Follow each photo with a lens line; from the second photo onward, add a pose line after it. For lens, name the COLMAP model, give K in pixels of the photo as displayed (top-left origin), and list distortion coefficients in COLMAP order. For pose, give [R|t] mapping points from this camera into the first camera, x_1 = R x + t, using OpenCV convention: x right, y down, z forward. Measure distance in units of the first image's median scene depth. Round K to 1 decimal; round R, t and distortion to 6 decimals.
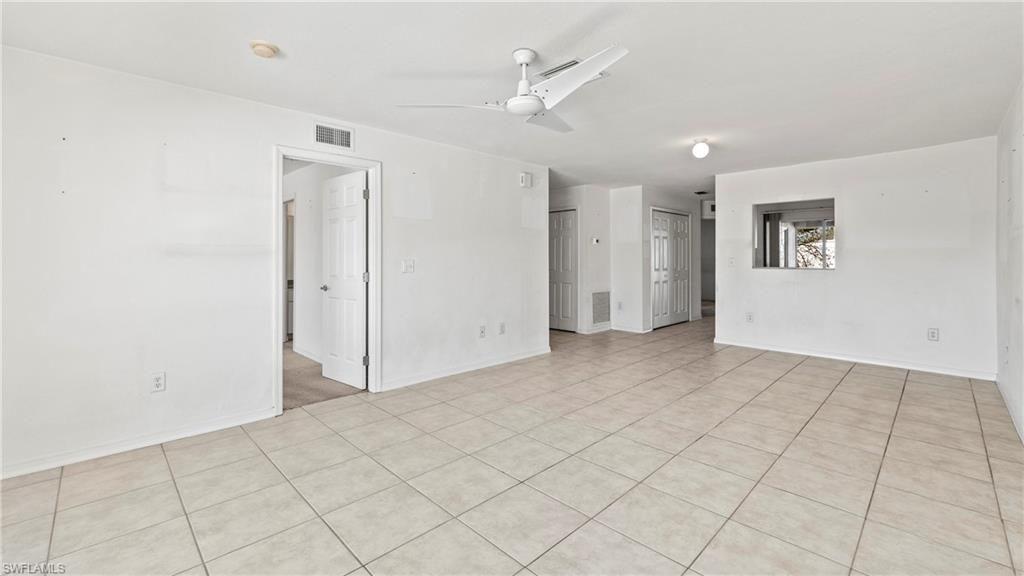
lens RADIAL K [[428.2, 0, 518.8], [0, 428.2, 257.0], [0, 0, 1]] dist [-0.000225, -0.000268]
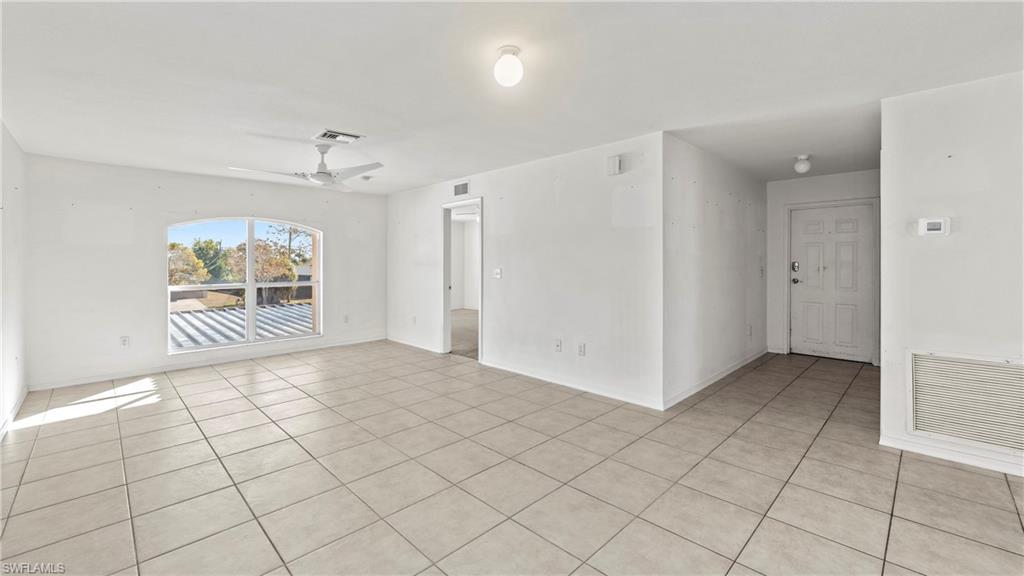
lens RADIAL K [[415.3, 0, 510.6], [0, 415.3, 273.2], [0, 0, 1]] dist [-0.018791, 0.000302]
pose [[-0.000701, 0.028096, -0.999605, 1.296590], [0.008958, 0.999565, 0.028089, -0.019584], [0.999960, -0.008935, -0.000952, 1.394865]]
